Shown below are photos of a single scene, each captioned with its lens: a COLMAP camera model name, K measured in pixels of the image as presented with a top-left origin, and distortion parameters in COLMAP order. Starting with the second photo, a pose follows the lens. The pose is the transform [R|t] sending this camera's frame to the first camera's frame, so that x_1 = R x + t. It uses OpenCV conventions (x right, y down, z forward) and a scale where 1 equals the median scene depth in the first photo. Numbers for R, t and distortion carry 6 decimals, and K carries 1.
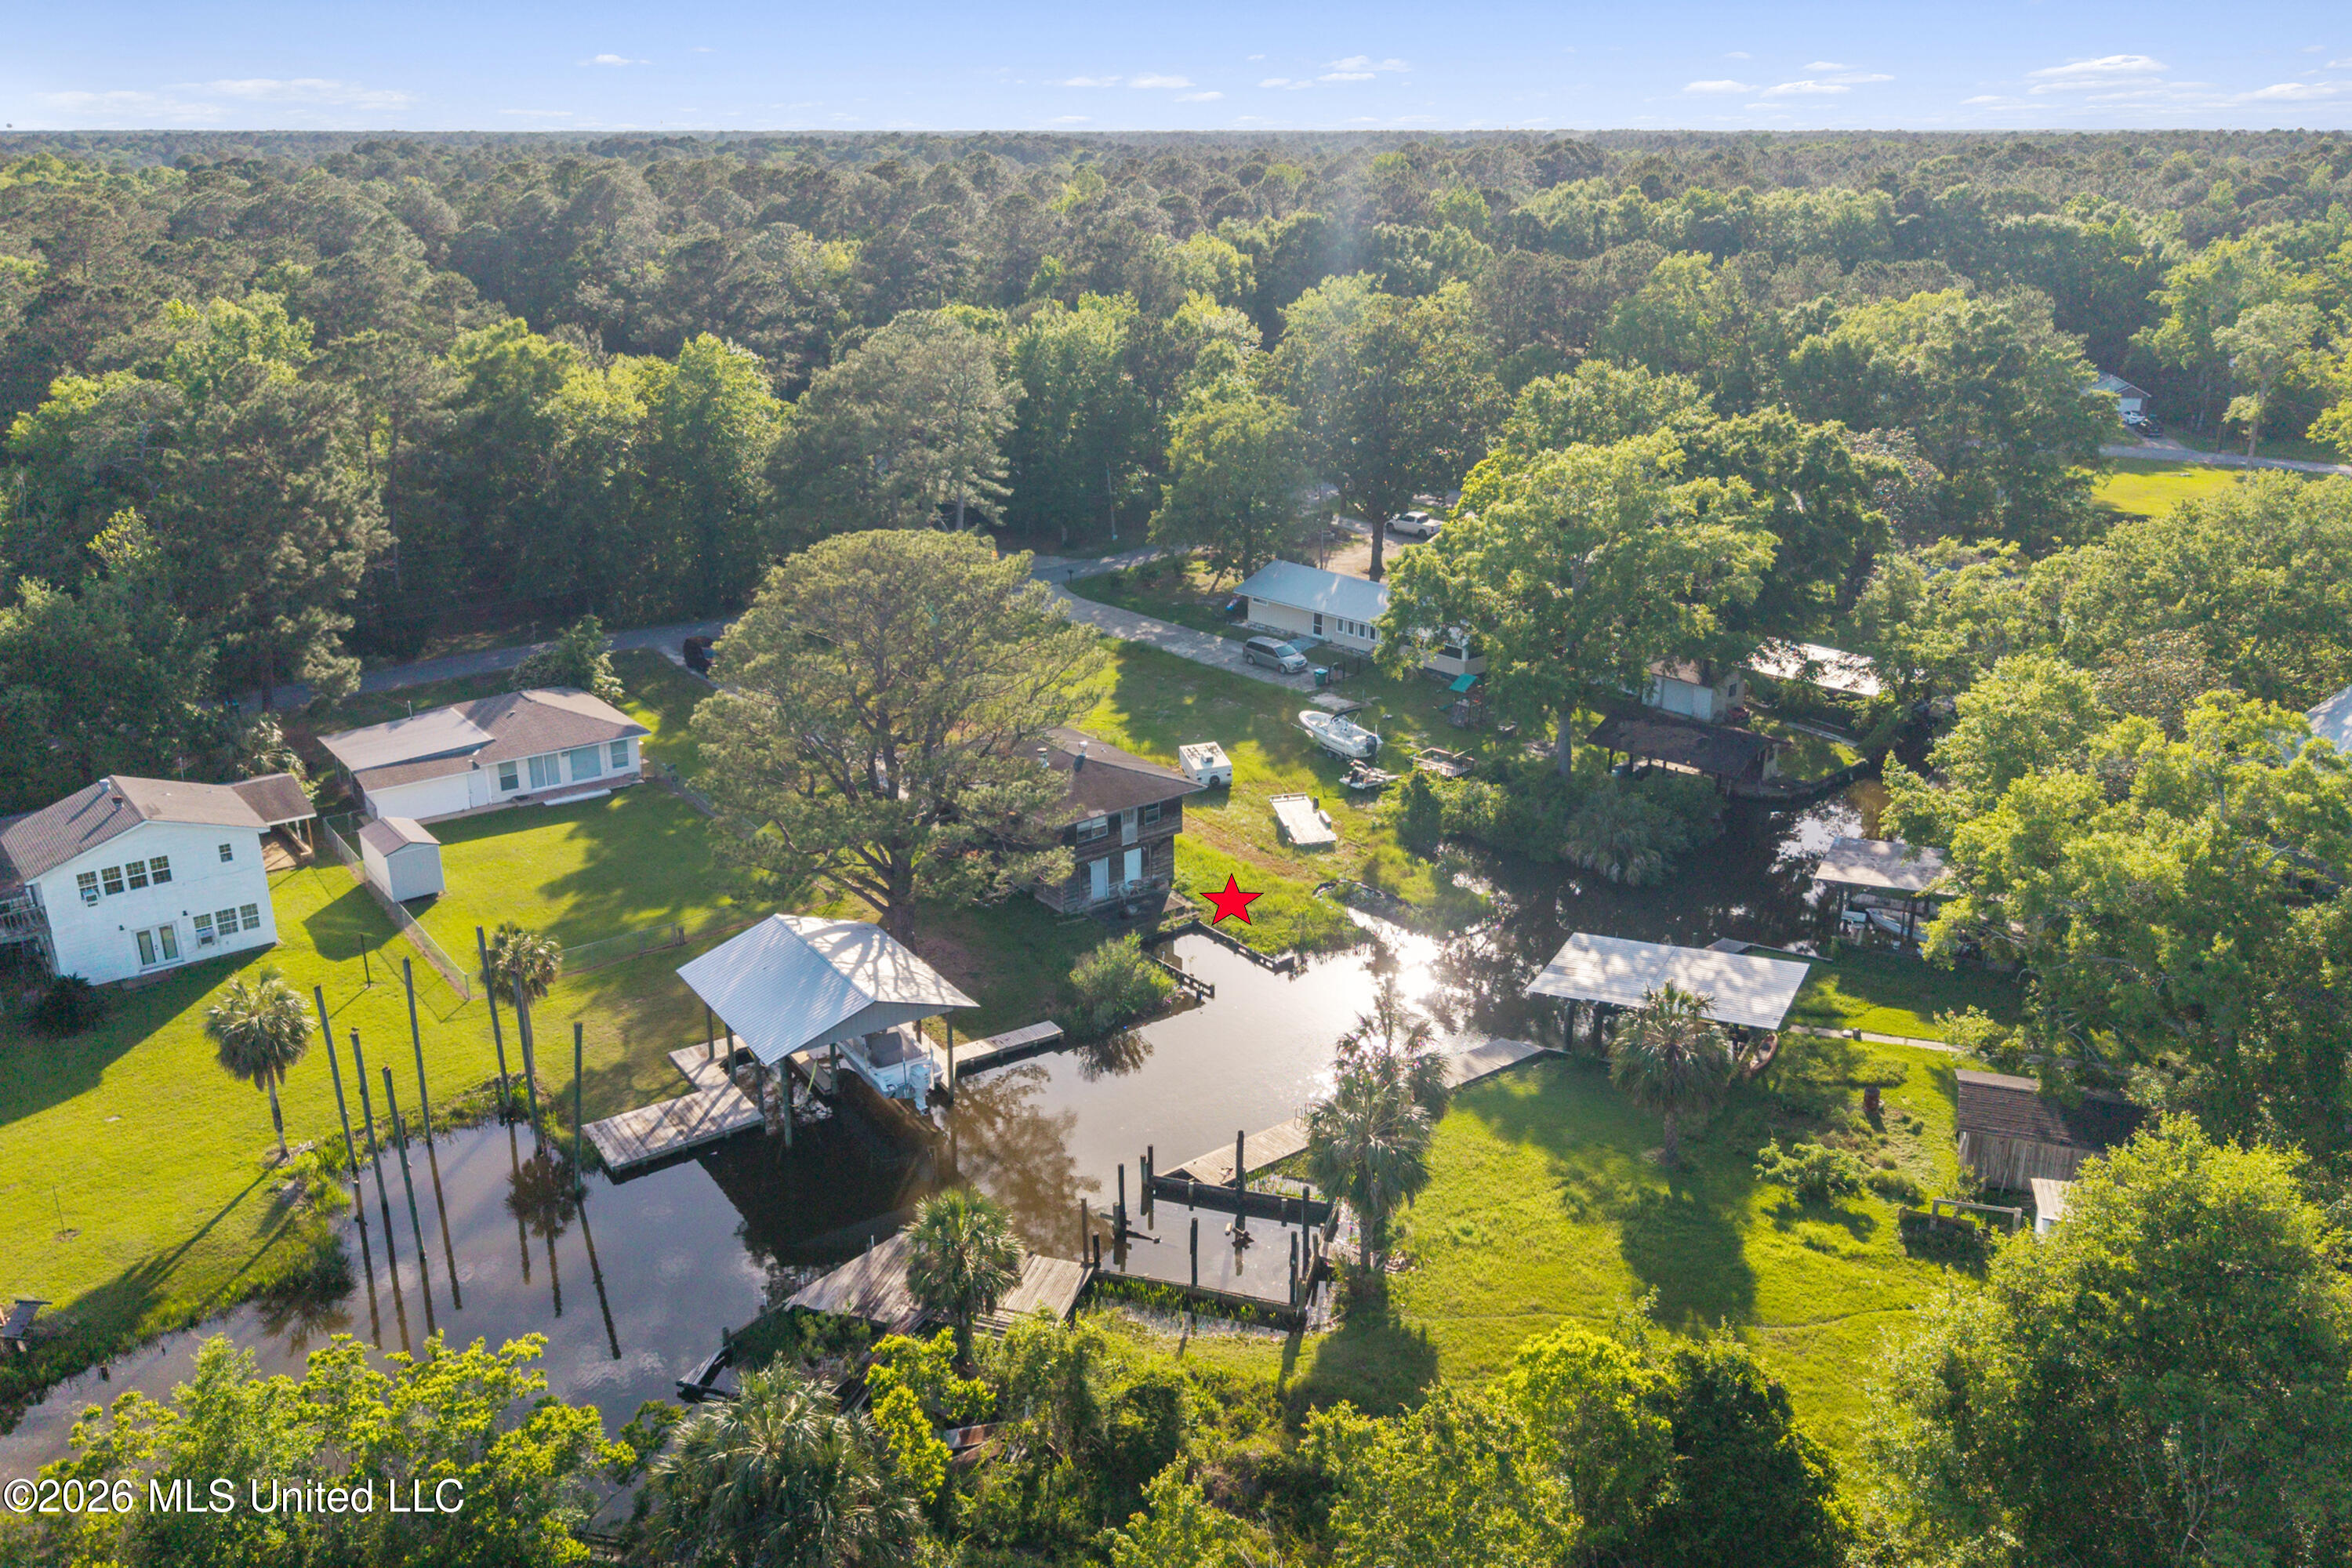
lens RADIAL K [[1851.0, 0, 1176.0], [0, 1851.0, 784.0], [0, 0, 1]] dist [0.136062, -0.262365]
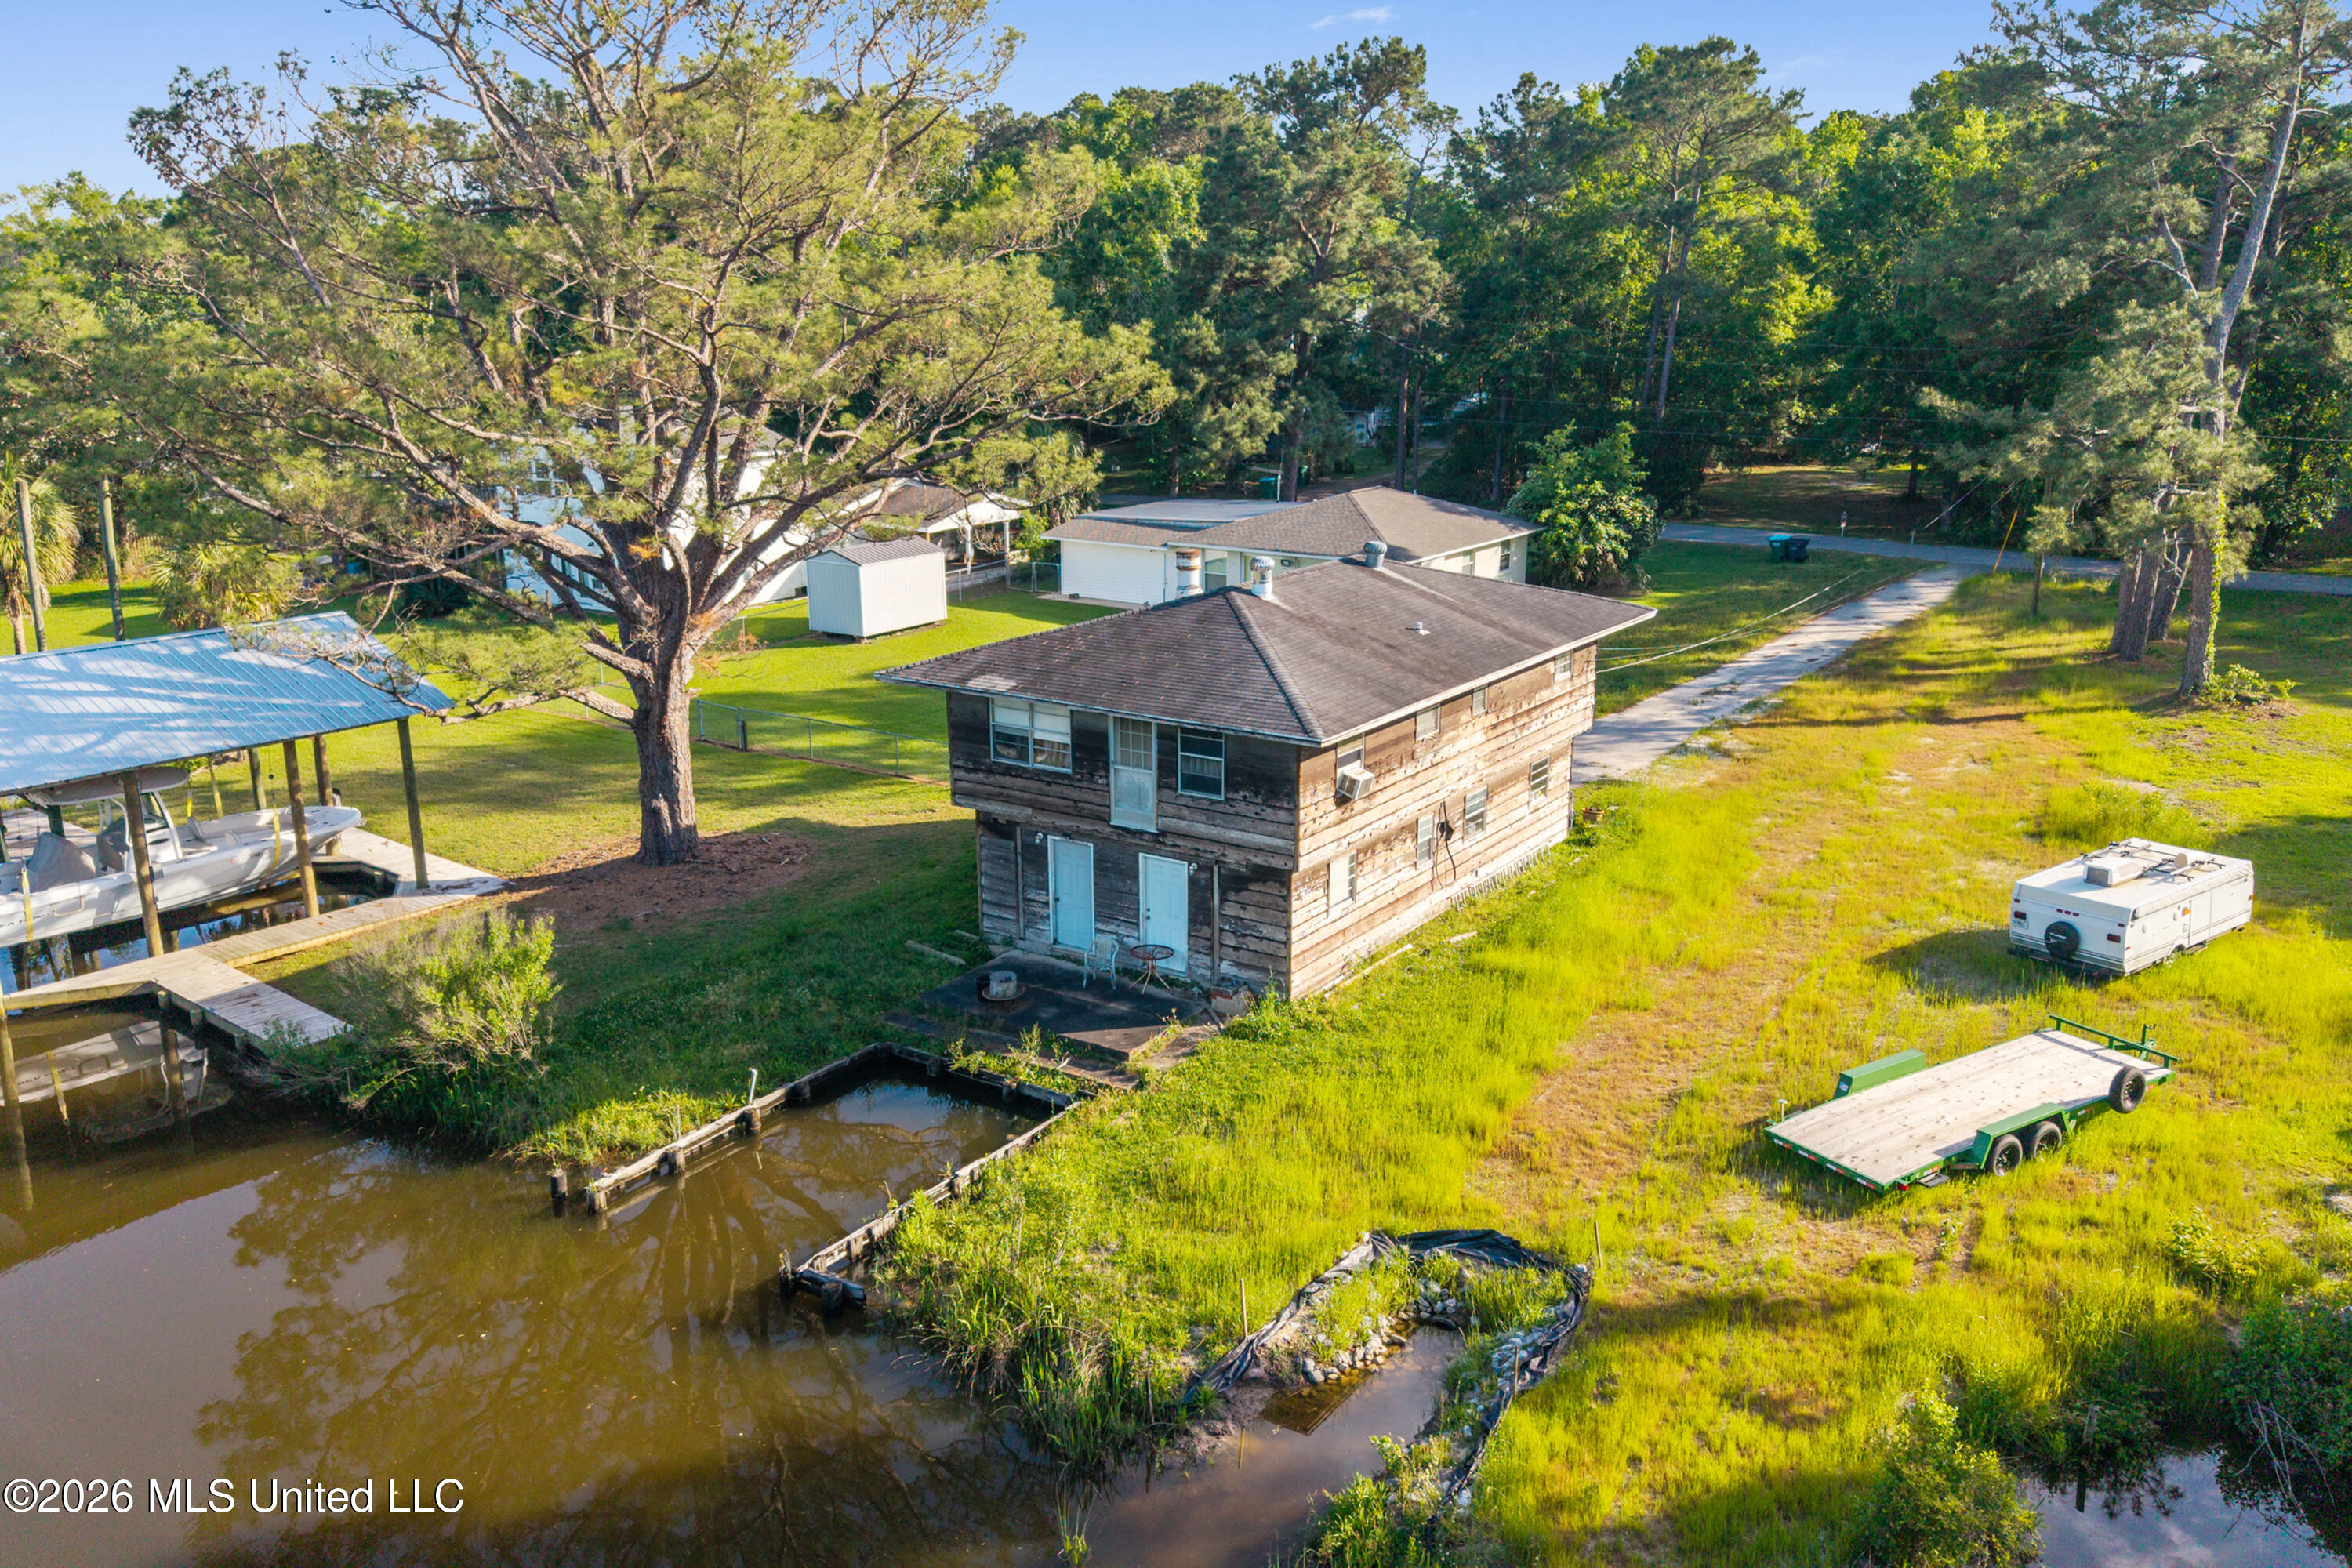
lens RADIAL K [[1877.0, 0, 1176.0], [0, 1877.0, 784.0], [0, 0, 1]] dist [0.084540, -0.159416]
pose [[0.312063, 0.248634, -0.916950, 0.321124], [-0.315812, 0.937412, 0.146703, -0.031929], [0.896035, 0.243804, 0.371054, 0.940903]]
